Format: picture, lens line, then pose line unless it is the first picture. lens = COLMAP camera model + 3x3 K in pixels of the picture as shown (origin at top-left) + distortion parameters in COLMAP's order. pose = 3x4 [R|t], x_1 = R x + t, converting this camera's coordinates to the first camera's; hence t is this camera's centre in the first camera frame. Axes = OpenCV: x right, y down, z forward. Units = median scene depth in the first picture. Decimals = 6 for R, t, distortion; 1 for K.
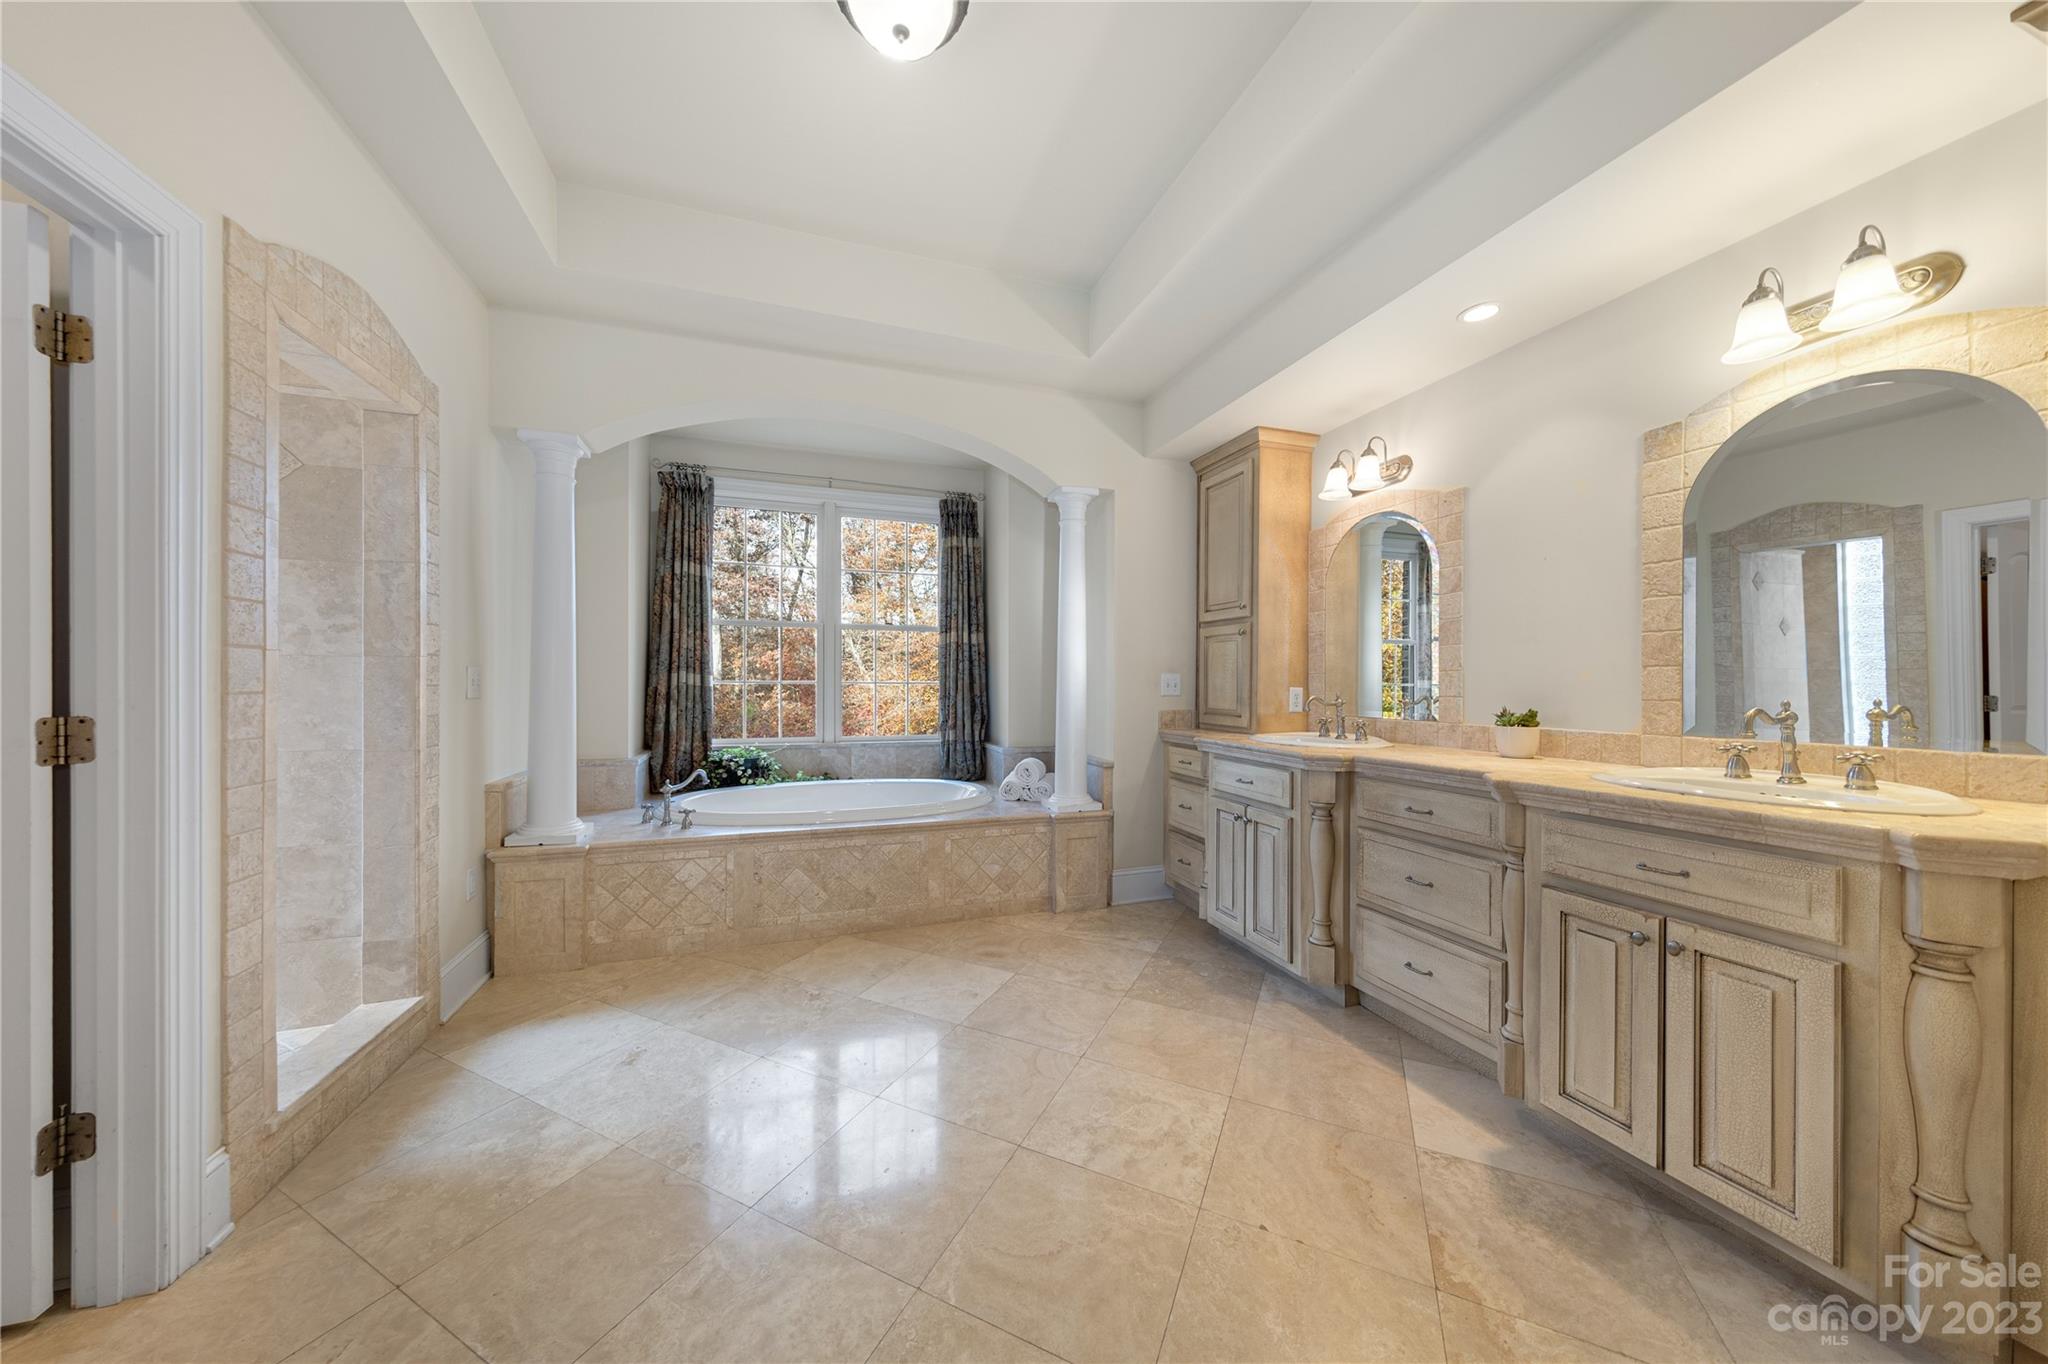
lens RADIAL K [[667.3, 0, 1017.5], [0, 667.3, 681.8], [0, 0, 1]] dist [0.002544, -0.000108]
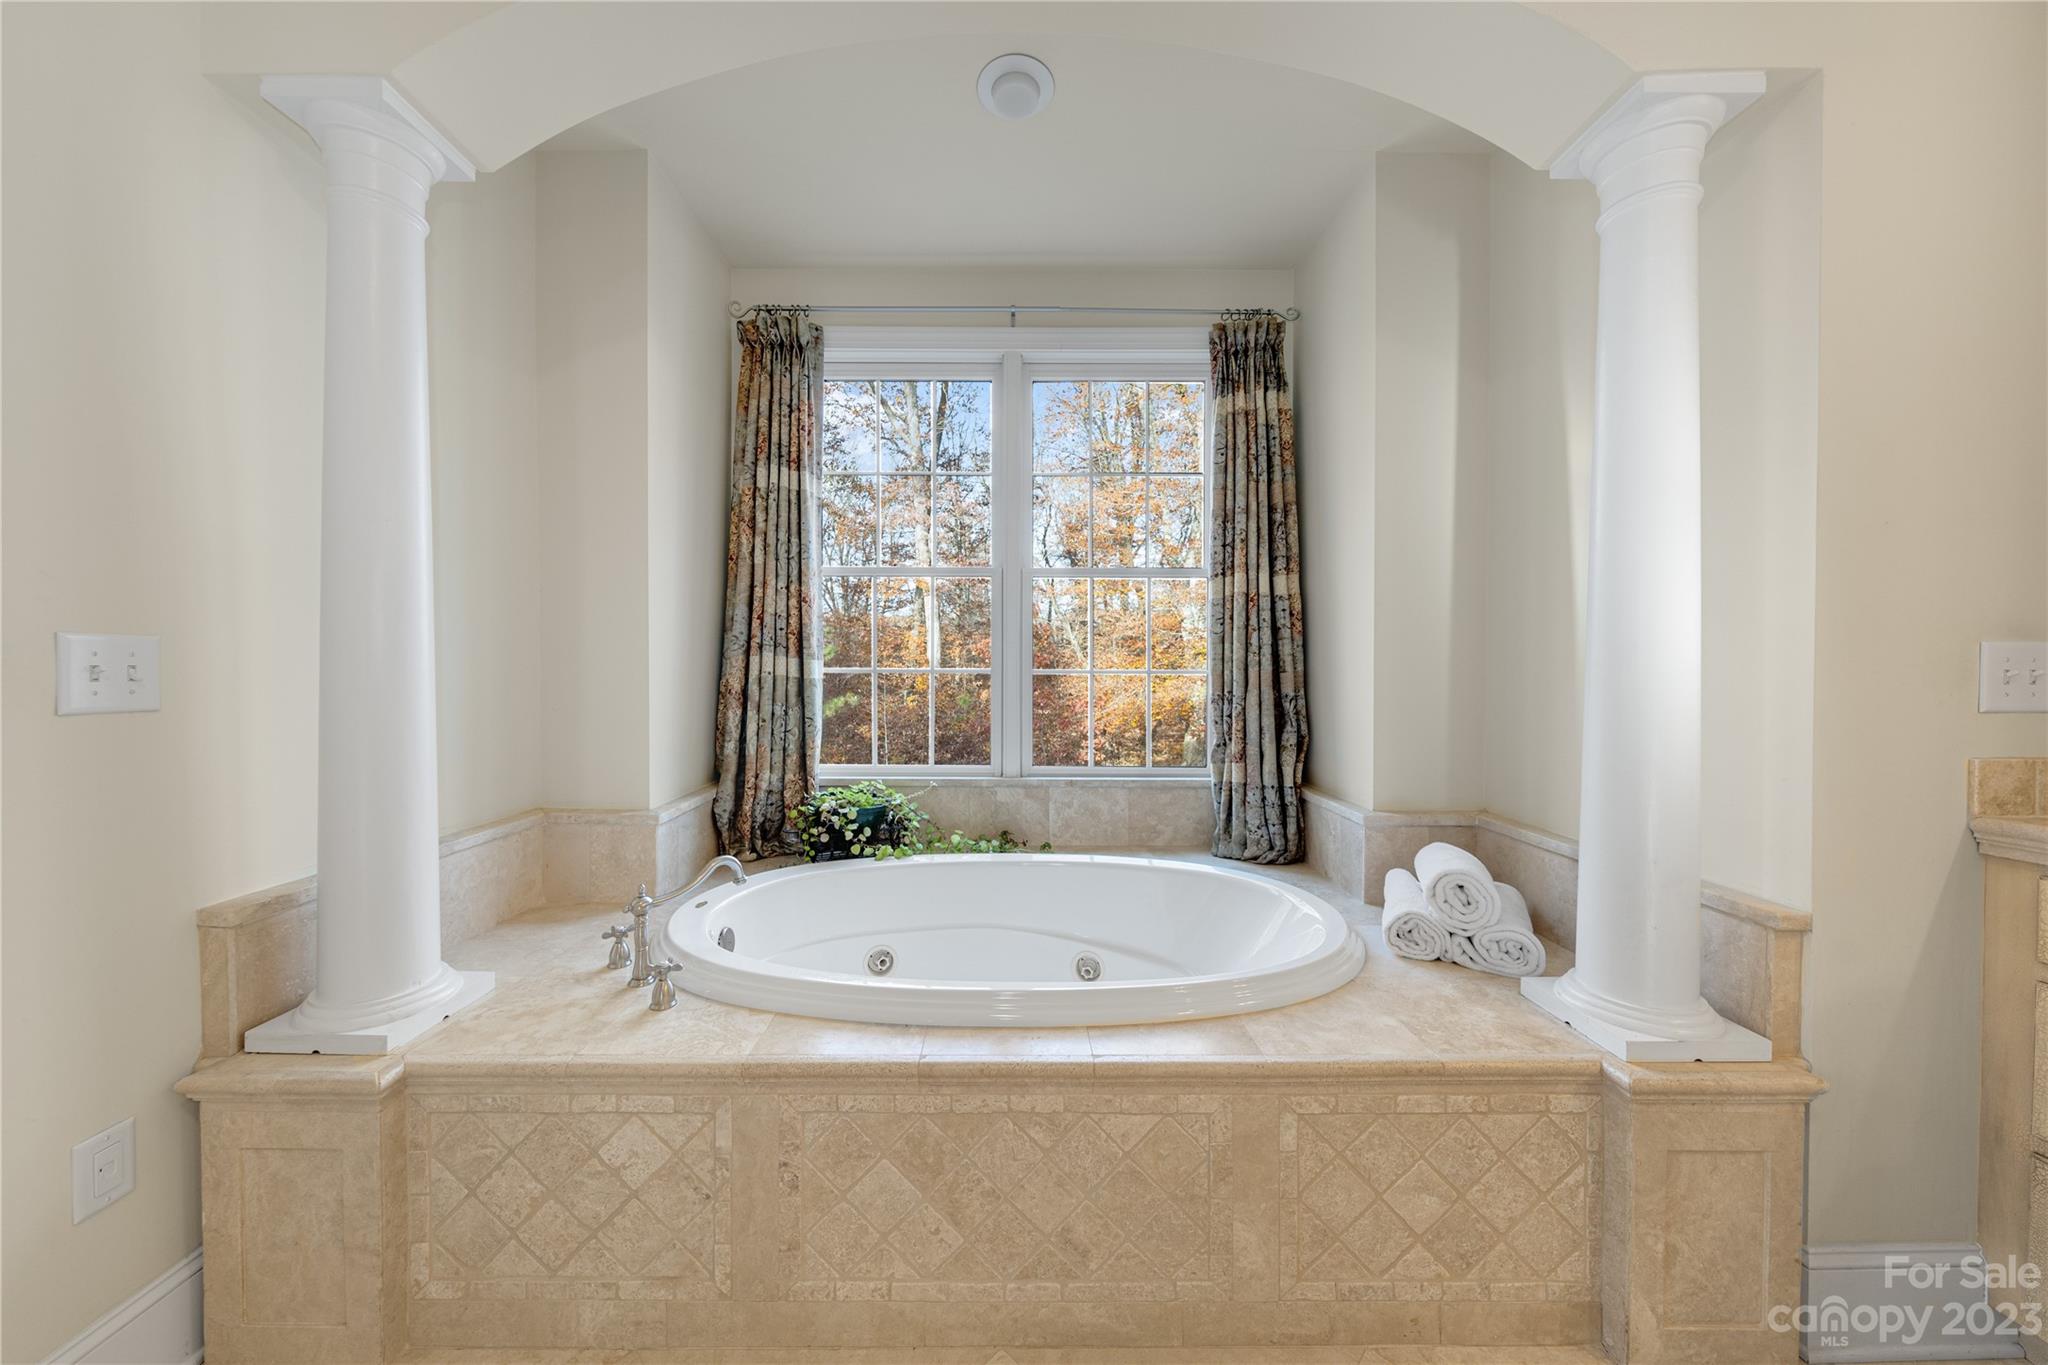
lens RADIAL K [[667.3, 0, 1017.5], [0, 667.3, 682.3], [0, 0, 1]] dist [0.002544, -0.000108]
pose [[0.947549, 0.003419, -0.319591, -0.125907], [0.002372, 0.999840, 0.017731, 0.000435], [0.319600, -0.017559, 0.947390, 0.611399]]
